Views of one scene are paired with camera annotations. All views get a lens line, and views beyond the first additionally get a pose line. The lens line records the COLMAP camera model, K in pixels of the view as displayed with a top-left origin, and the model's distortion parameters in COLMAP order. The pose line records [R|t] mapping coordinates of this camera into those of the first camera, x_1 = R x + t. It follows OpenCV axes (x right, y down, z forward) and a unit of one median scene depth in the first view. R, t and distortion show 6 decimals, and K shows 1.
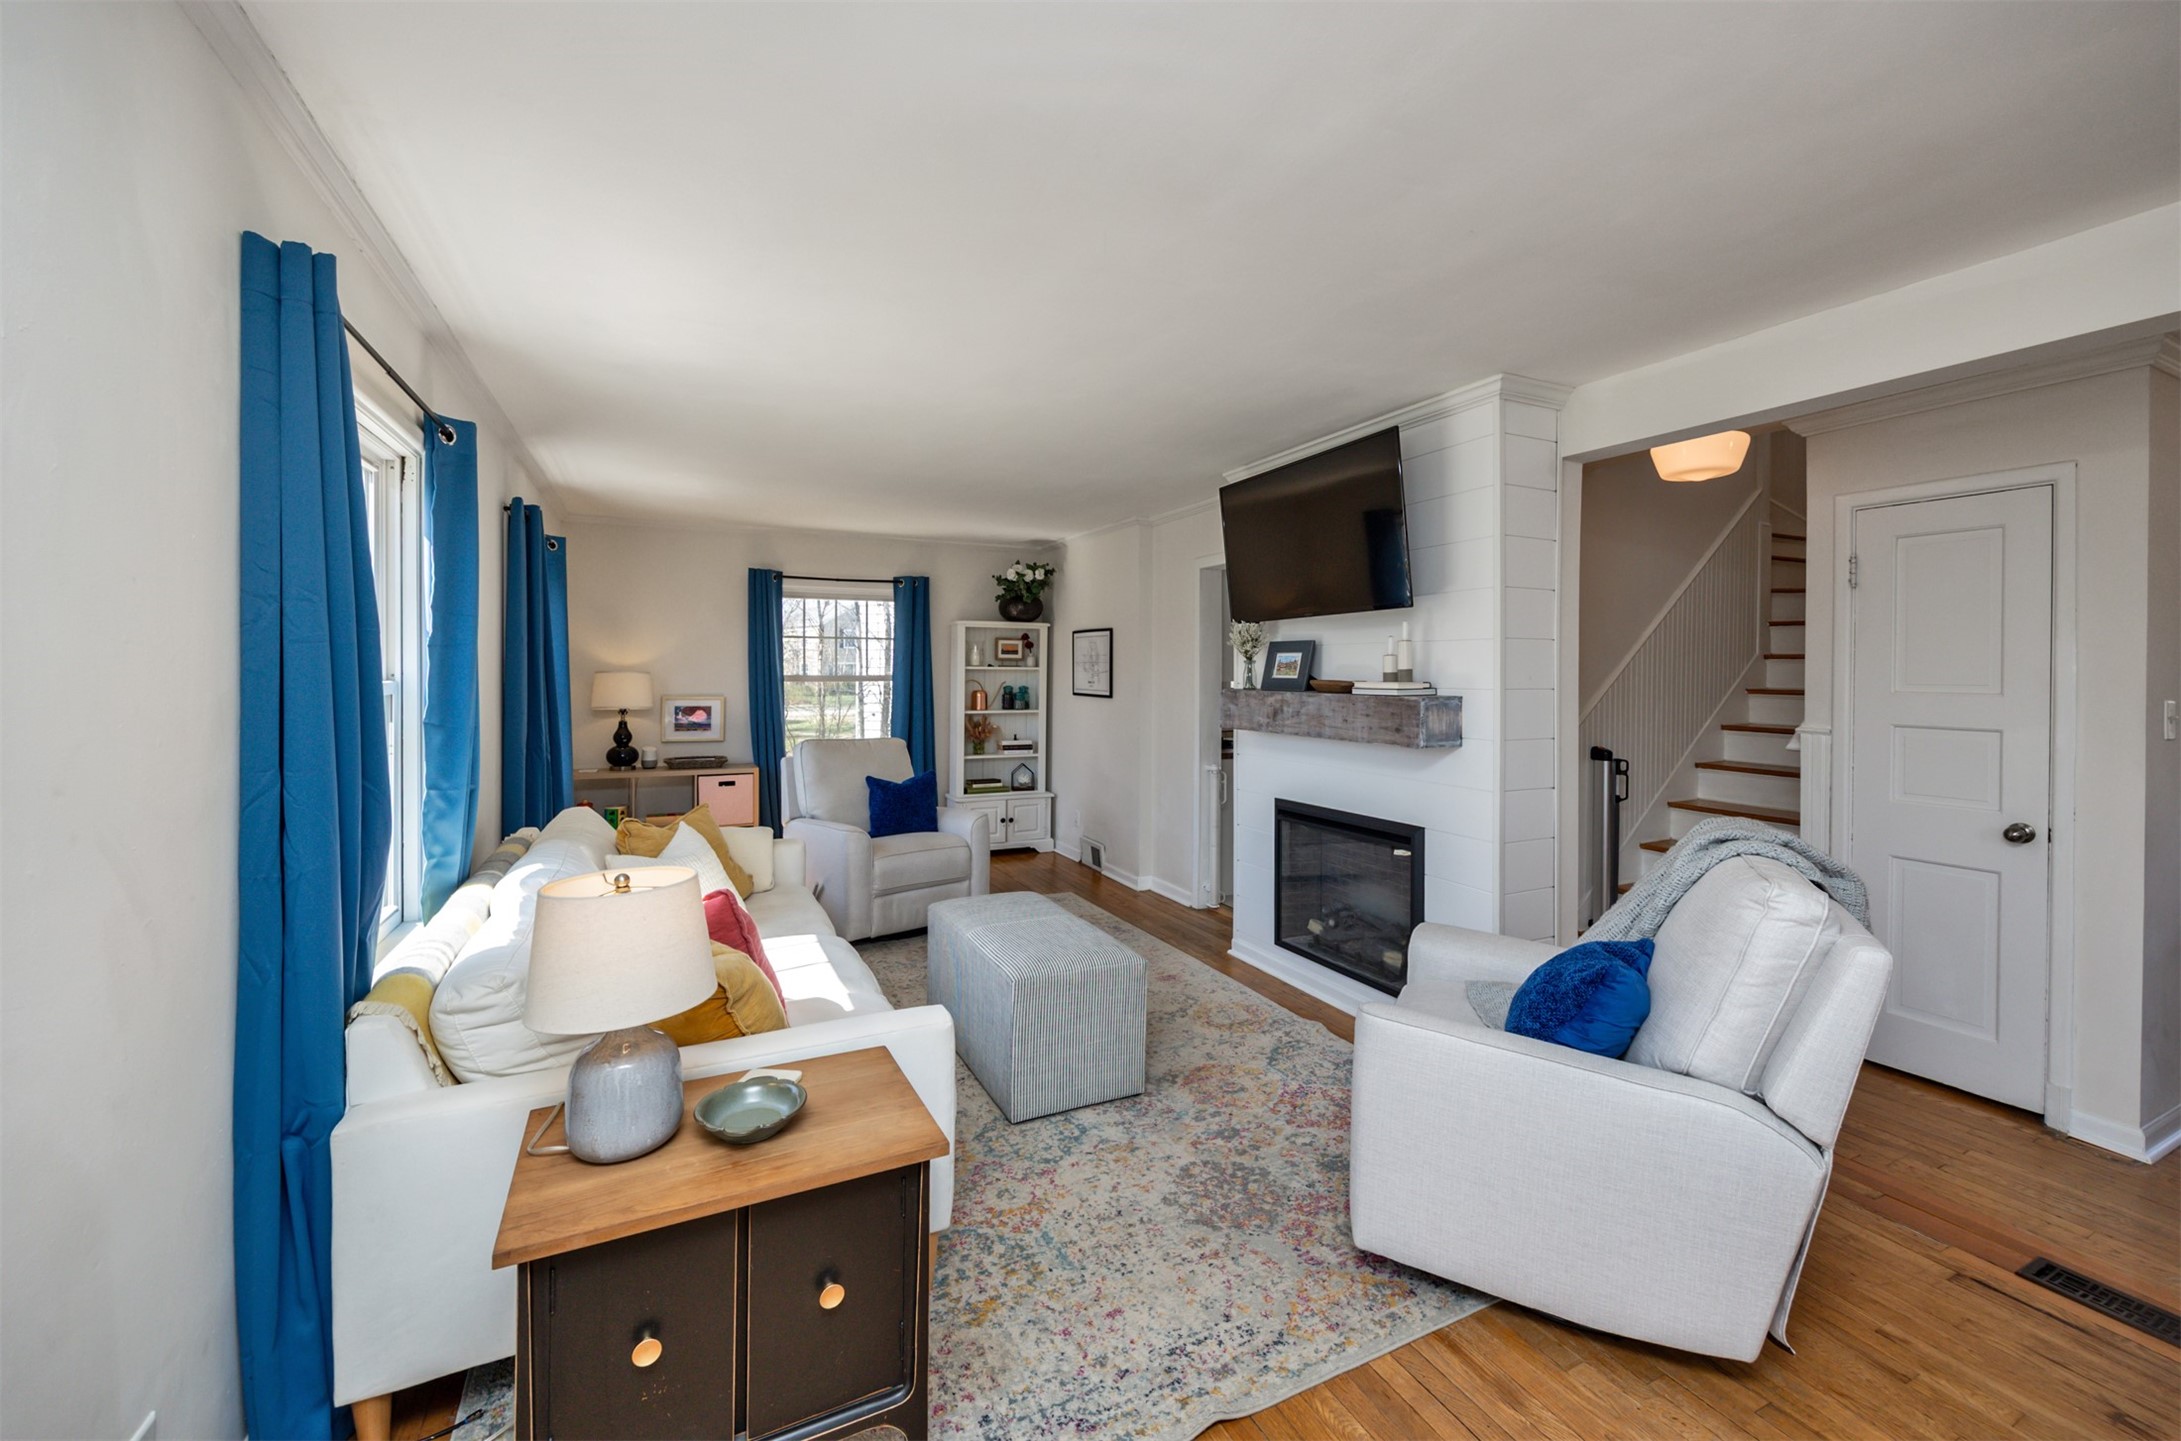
lens RADIAL K [[831.8, 0, 1055.4], [0, 831.8, 685.8], [0, 0, 1]] dist [0.002044, 0.000301]
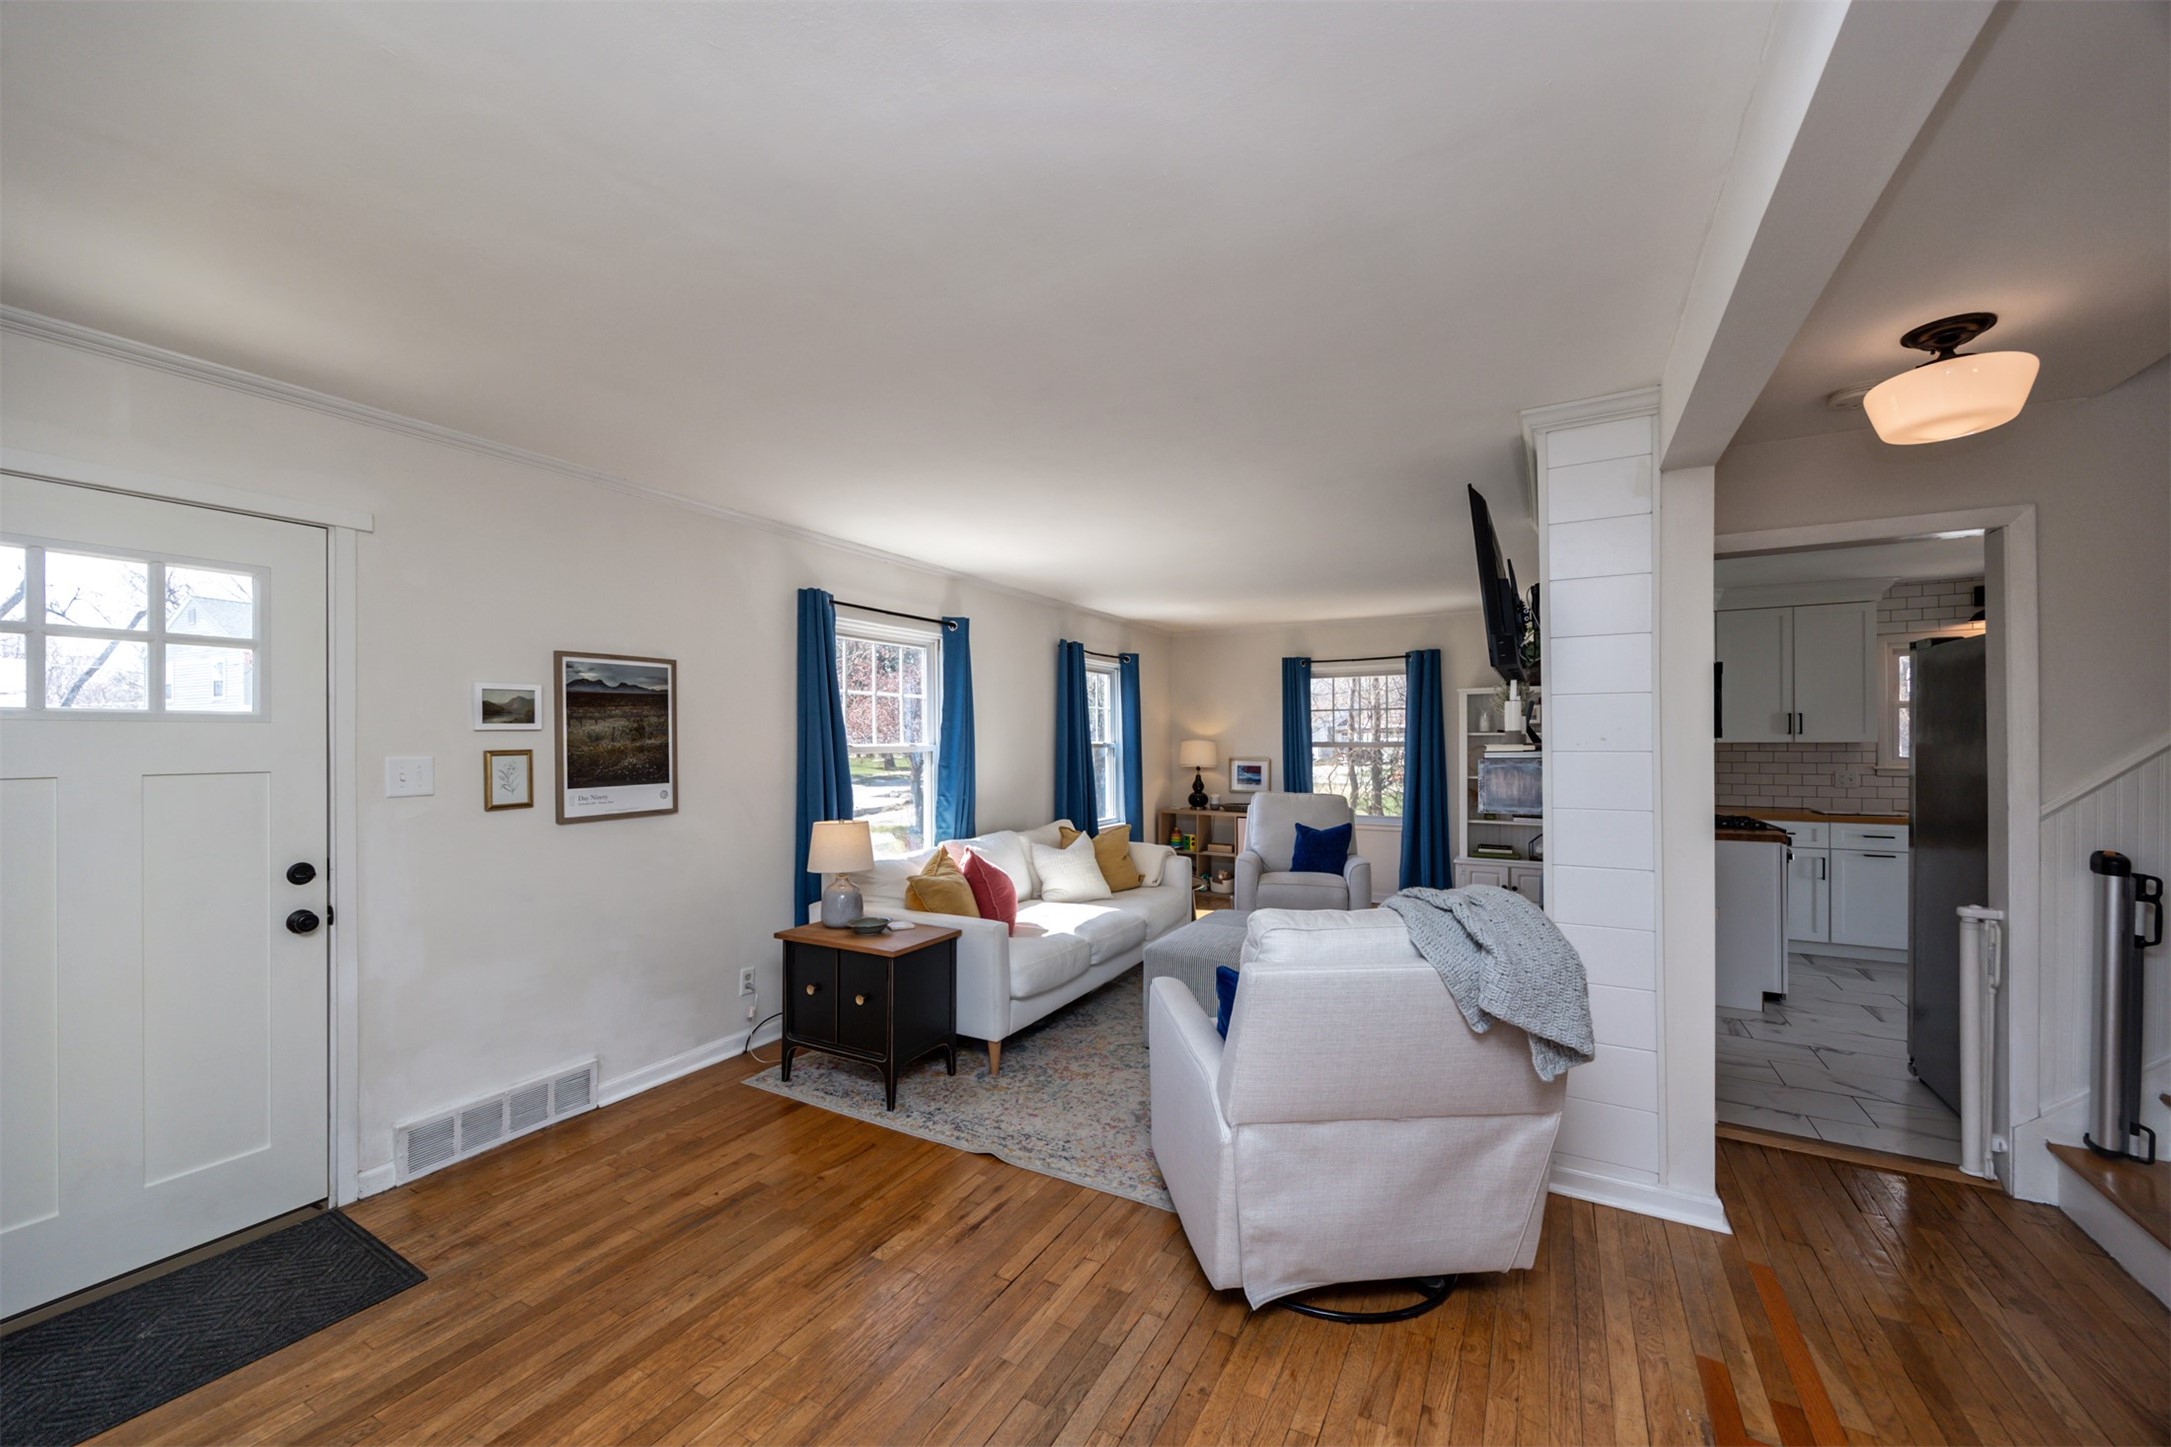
lens RADIAL K [[819.0, 0, 1101.5], [0, 819.0, 748.8], [0, 0, 1]] dist [-0.000112, 0.000042]
pose [[0.592185, 0.001405, -0.805801, 0.914684], [-0.006263, 0.999976, -0.002859, 0.005641], [0.805778, 0.006740, 0.592180, 0.071505]]
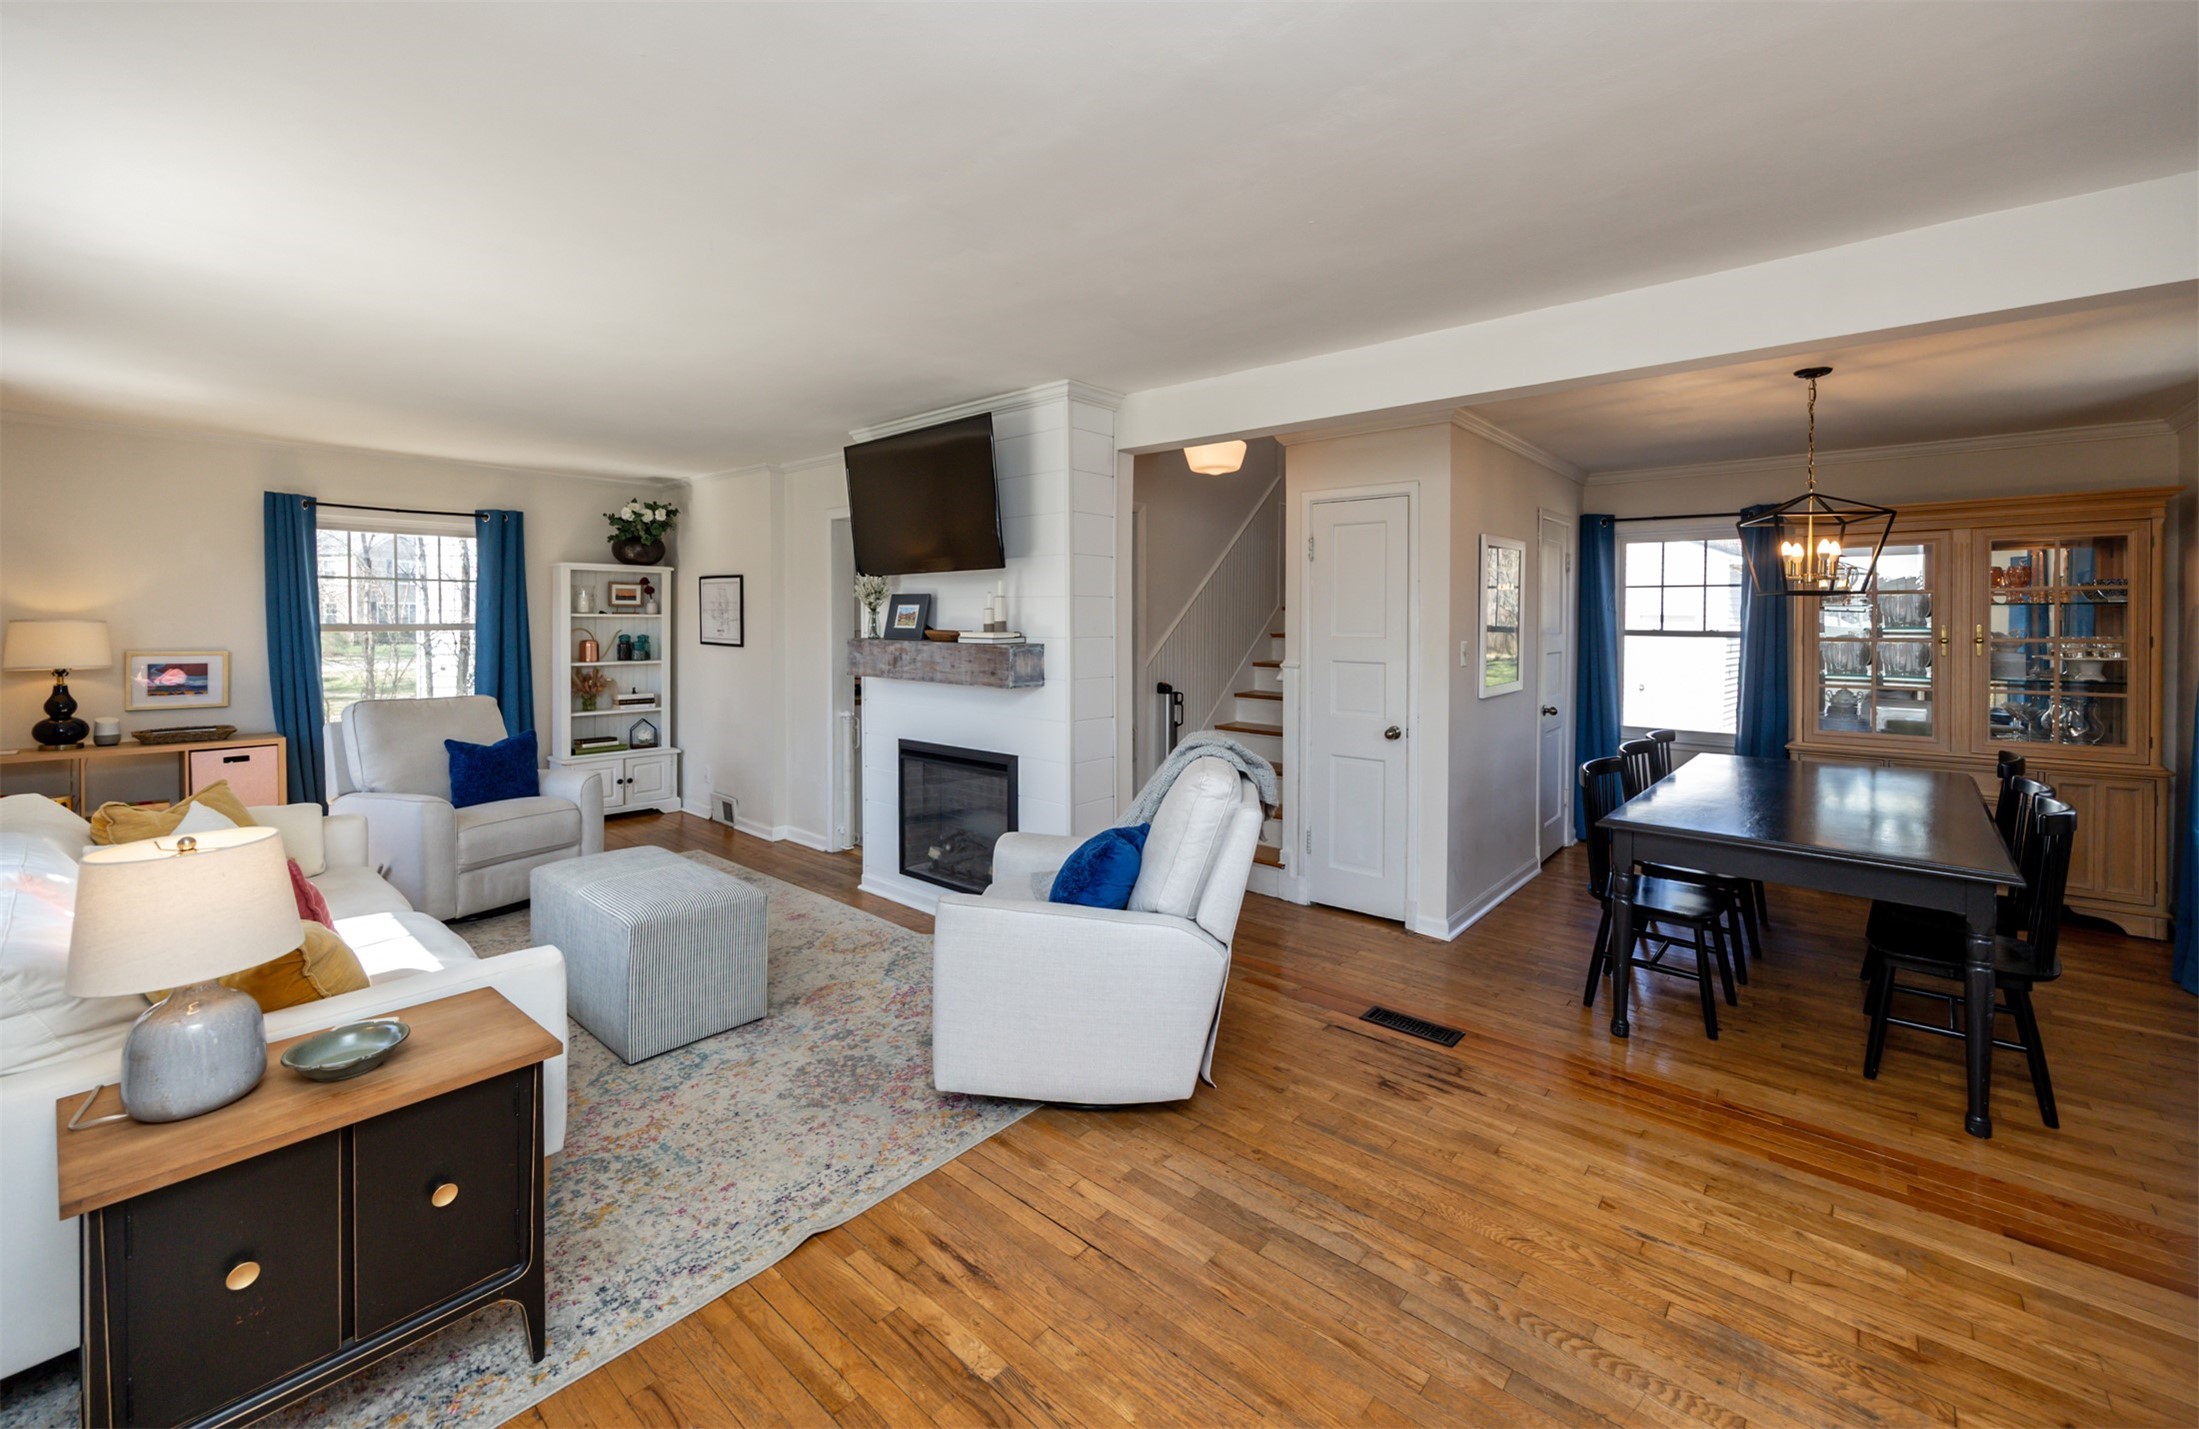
lens RADIAL K [[884.6, 0, 1069.2], [0, 884.6, 641.8], [0, 0, 1]] dist [-0.006737, 0.000645]
pose [[0.918677, -0.010216, 0.394877, 0.018751], [0.004633, 0.999875, 0.015088, -0.009222], [-0.394982, -0.012032, 0.918610, -0.179636]]
